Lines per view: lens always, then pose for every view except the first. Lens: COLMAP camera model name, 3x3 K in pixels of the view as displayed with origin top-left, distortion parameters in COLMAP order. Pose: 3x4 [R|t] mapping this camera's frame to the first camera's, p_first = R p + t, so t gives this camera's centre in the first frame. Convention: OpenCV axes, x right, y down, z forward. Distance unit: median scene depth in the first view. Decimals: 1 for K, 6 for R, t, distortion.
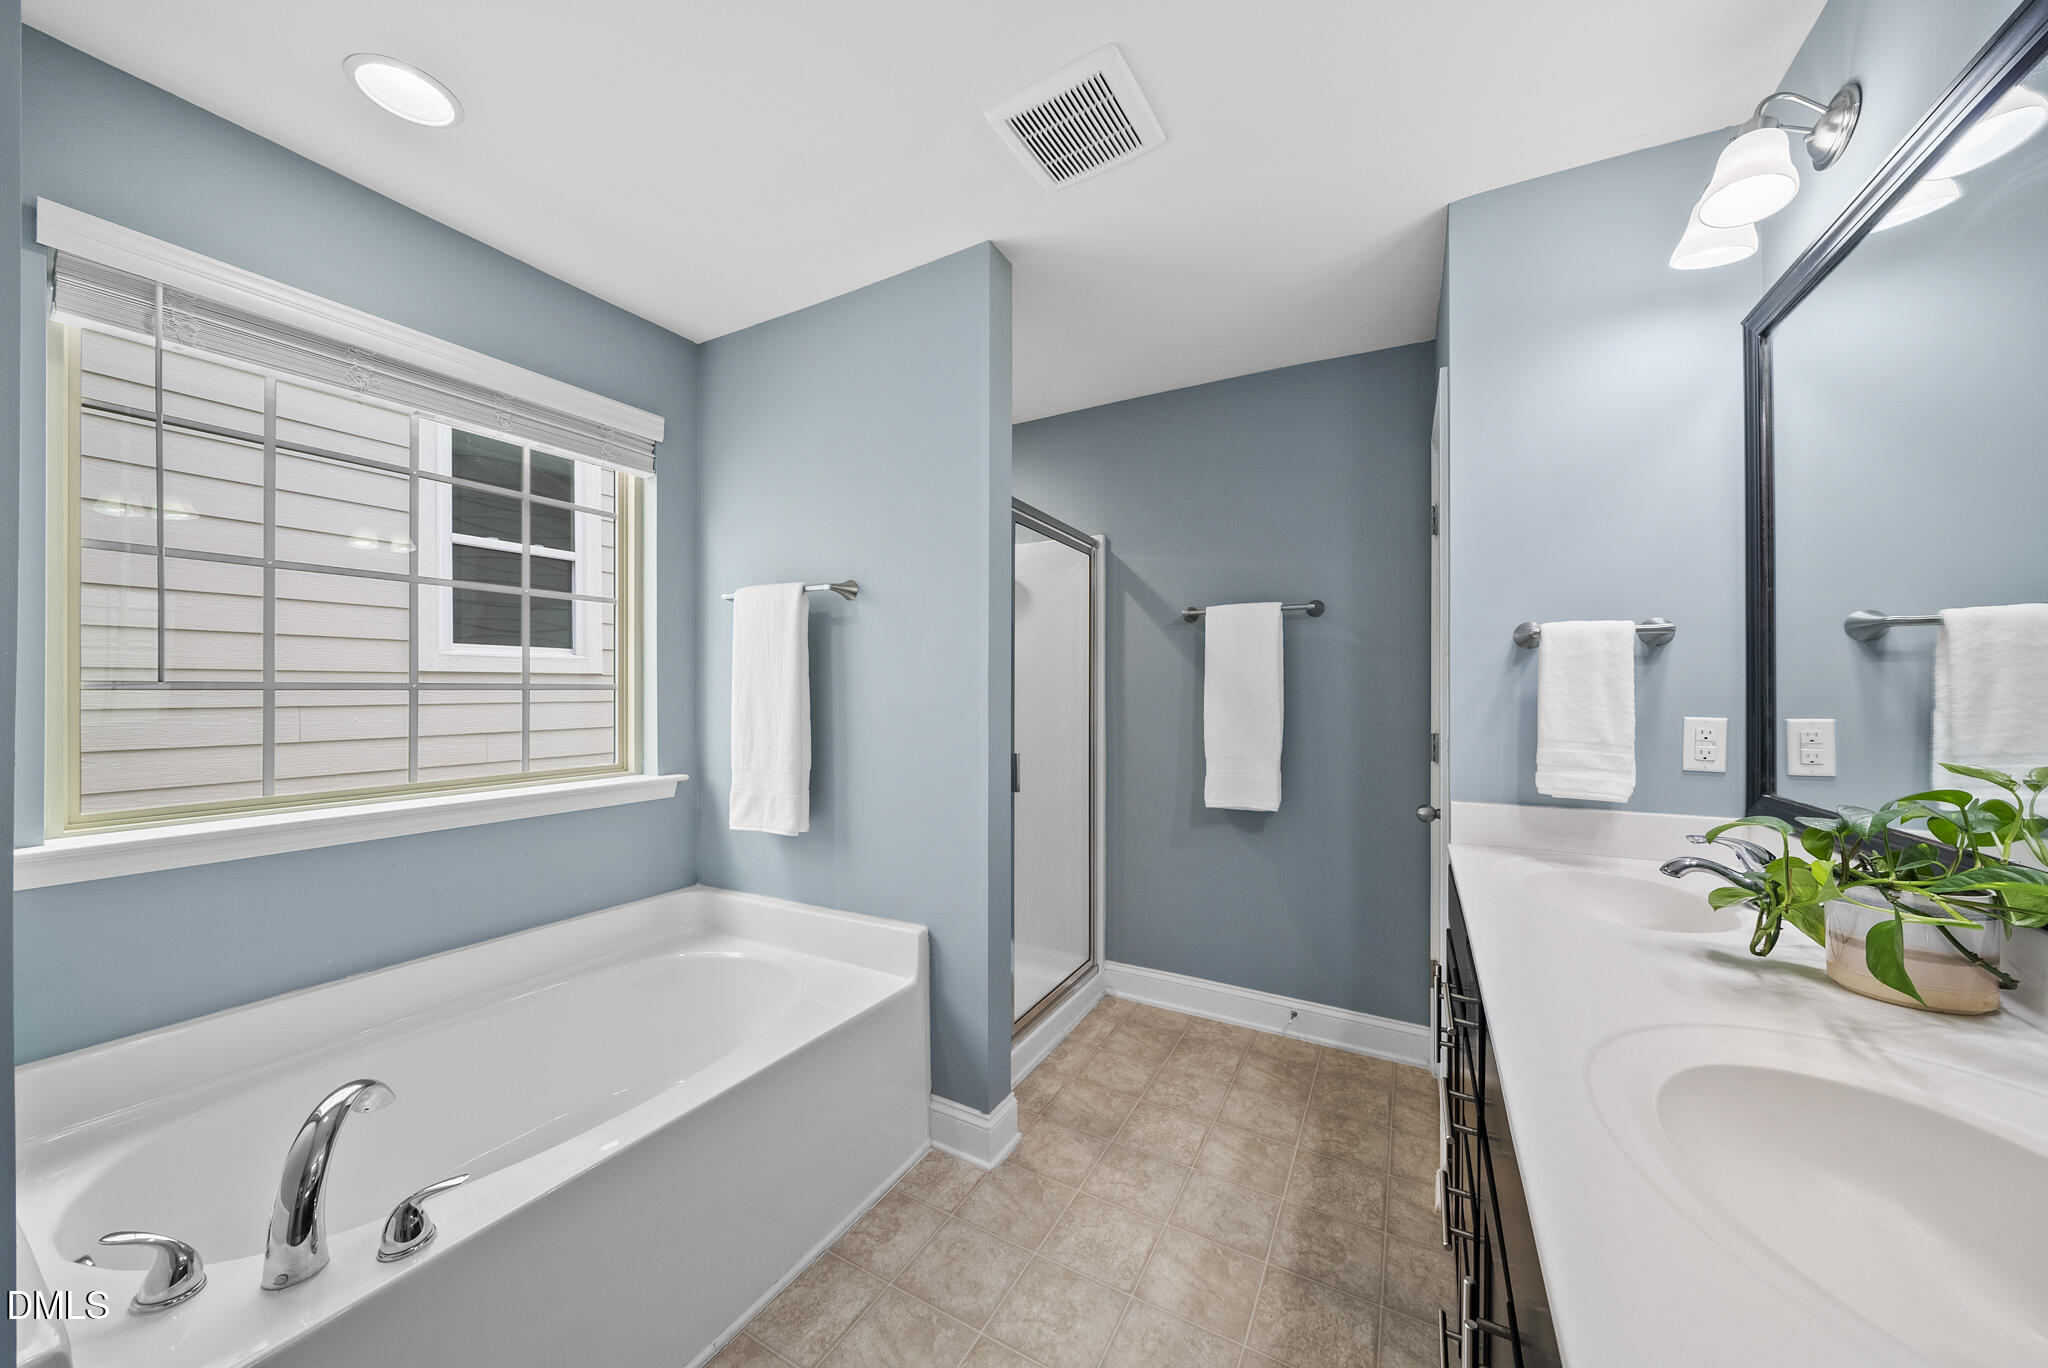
lens RADIAL K [[707.6, 0, 1017.7], [0, 707.6, 696.5], [0, 0, 1]] dist [-0.008440, -0.000155]
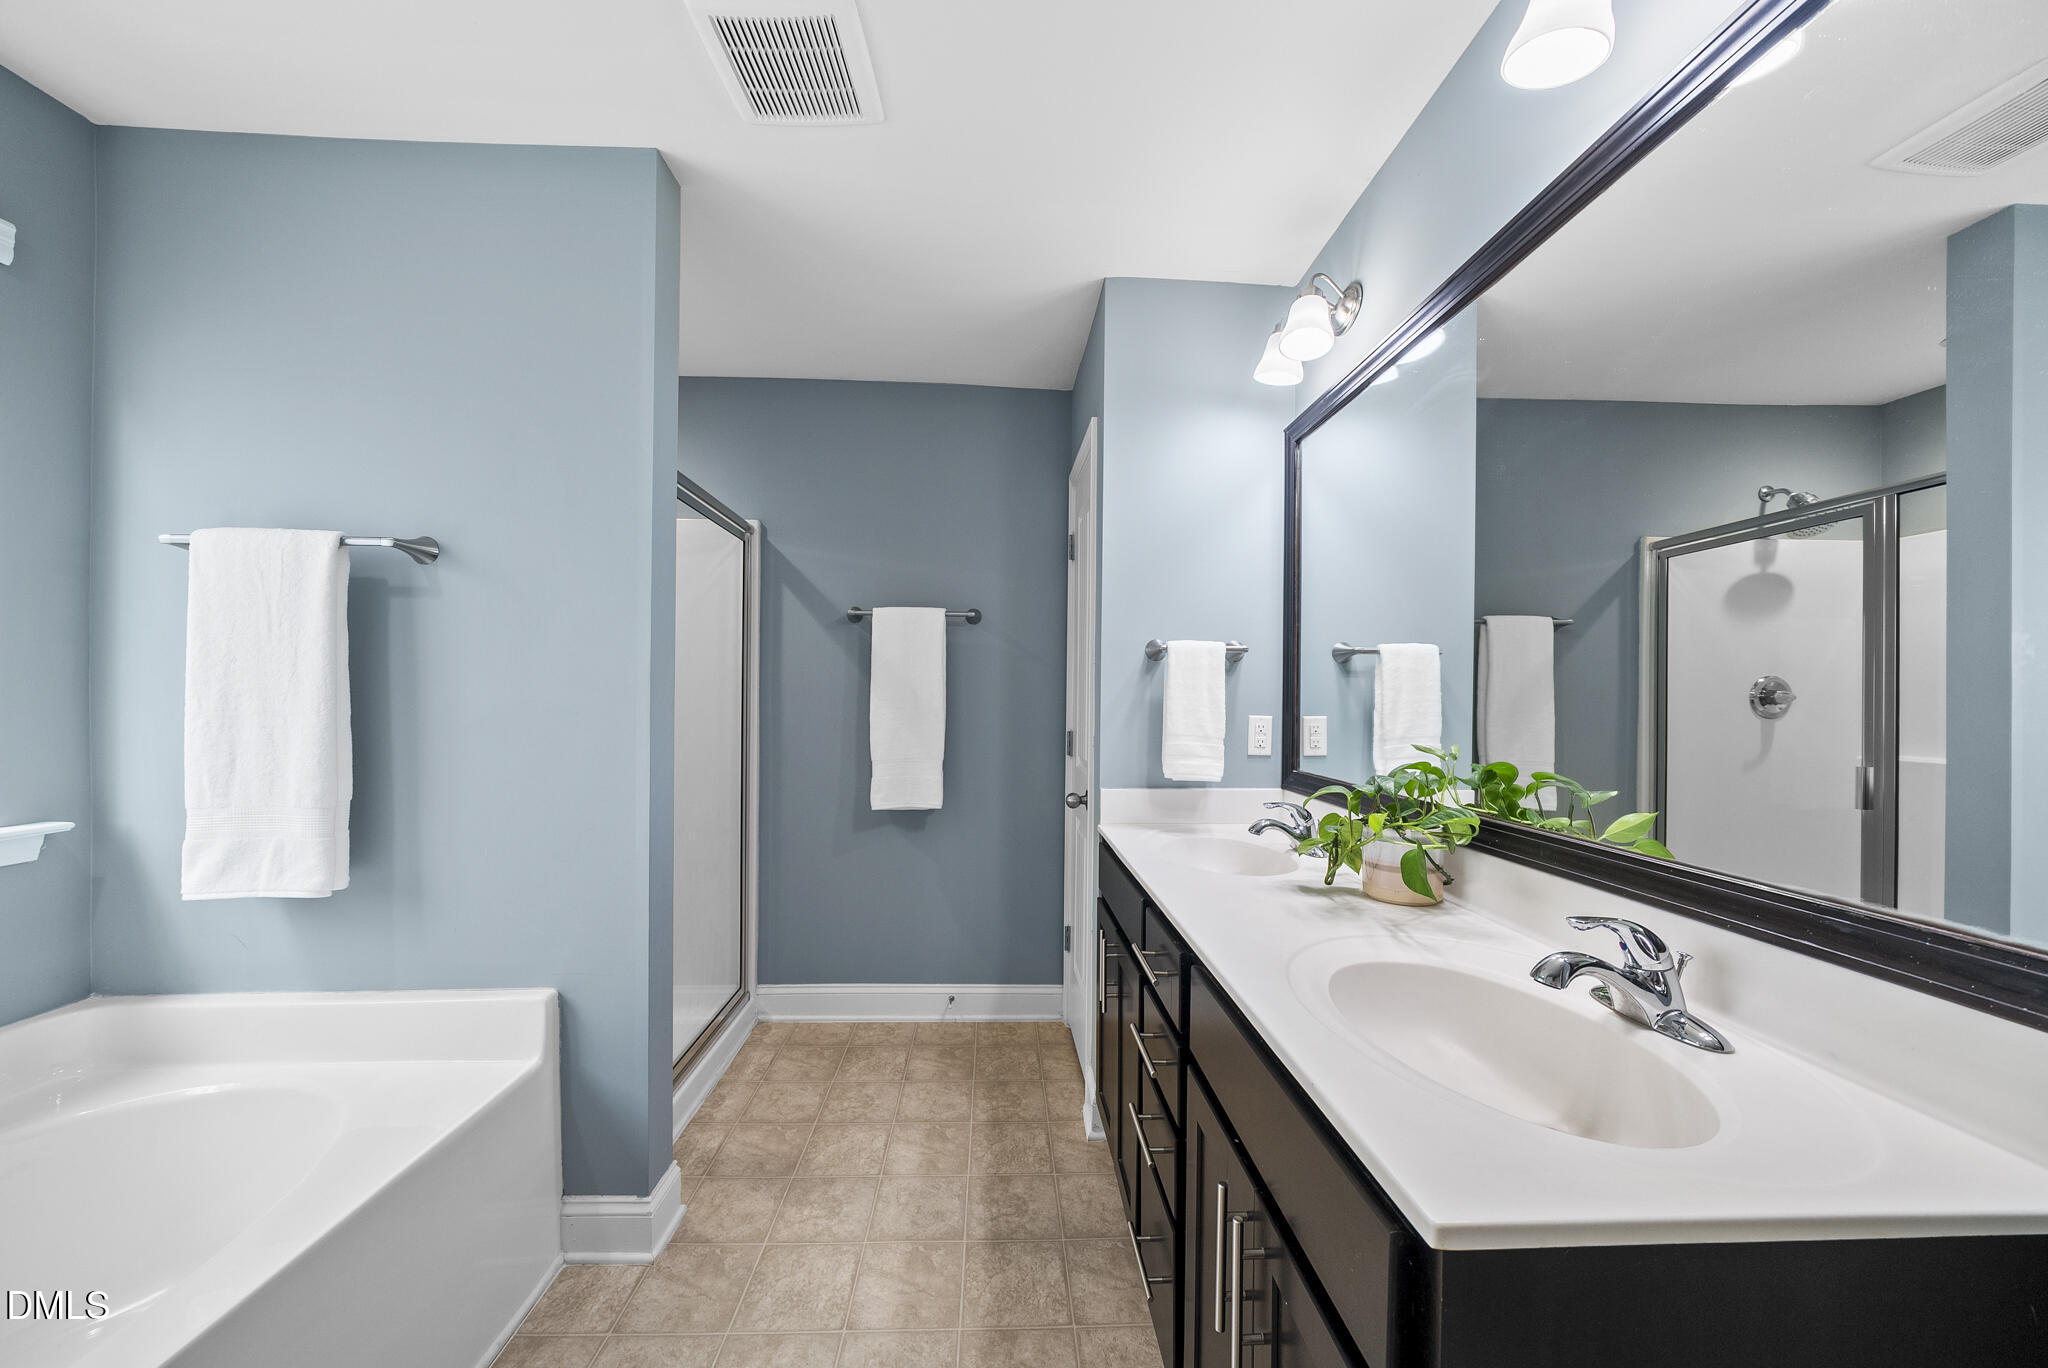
lens RADIAL K [[712.5, 0, 1019.2], [0, 712.5, 703.2], [0, 0, 1]] dist [-0.009898, 0.000116]
pose [[0.848206, 0.001175, 0.529665, -0.121159], [-0.005316, 0.999966, 0.006293, -0.000568], [-0.529639, -0.008154, 0.848184, 0.063259]]
